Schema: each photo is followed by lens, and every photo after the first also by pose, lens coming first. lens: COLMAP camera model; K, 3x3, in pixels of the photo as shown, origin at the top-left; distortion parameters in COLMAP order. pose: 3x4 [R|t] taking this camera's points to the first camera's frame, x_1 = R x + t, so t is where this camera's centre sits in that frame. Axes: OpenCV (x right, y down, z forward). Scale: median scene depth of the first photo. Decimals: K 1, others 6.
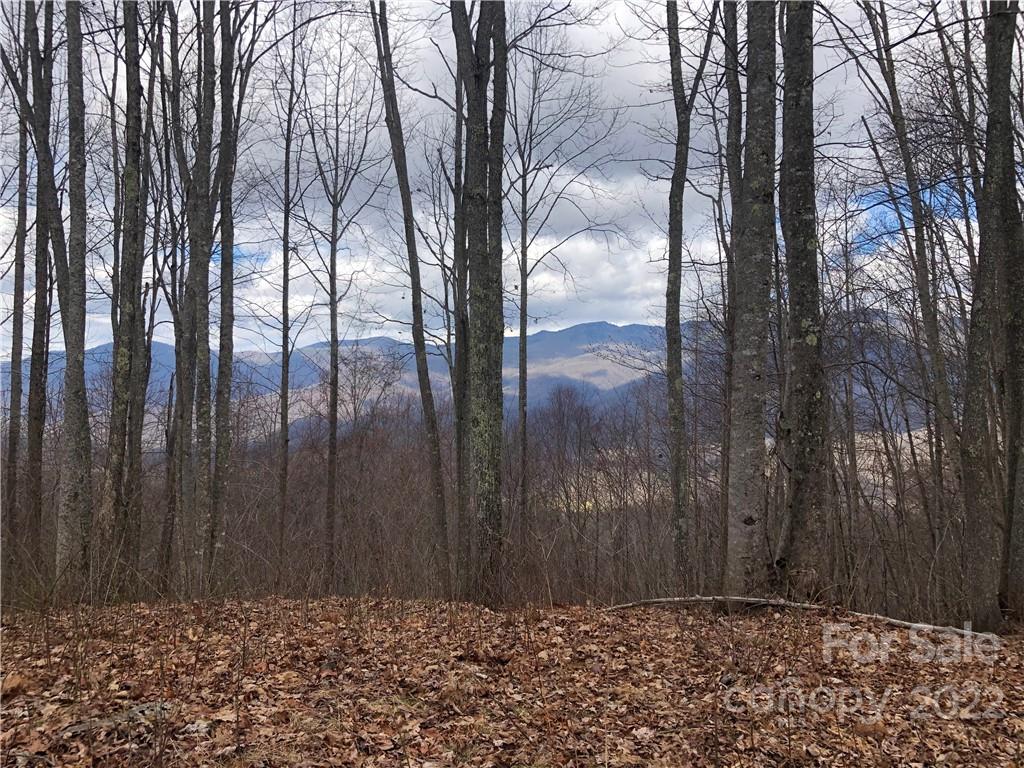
lens RADIAL K [[841.1, 0, 510.9], [0, 841.1, 383.7], [0, 0, 1]] dist [0.071175, -0.004747]
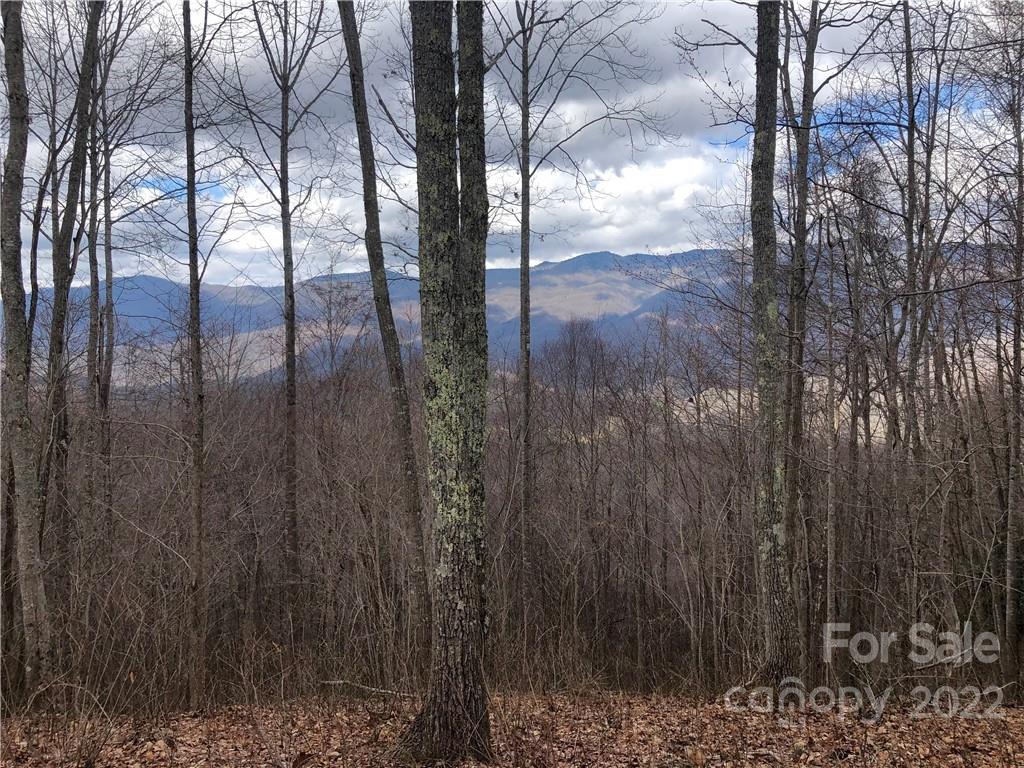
lens RADIAL K [[841.1, 0, 508.2], [0, 841.1, 386.2], [0, 0, 1]] dist [0.071175, -0.004747]
pose [[0.999912, -0.010345, -0.008352, 0.003638], [0.011003, 0.996488, 0.083013, 0.000950], [0.007464, -0.083097, 0.996513, 0.198349]]
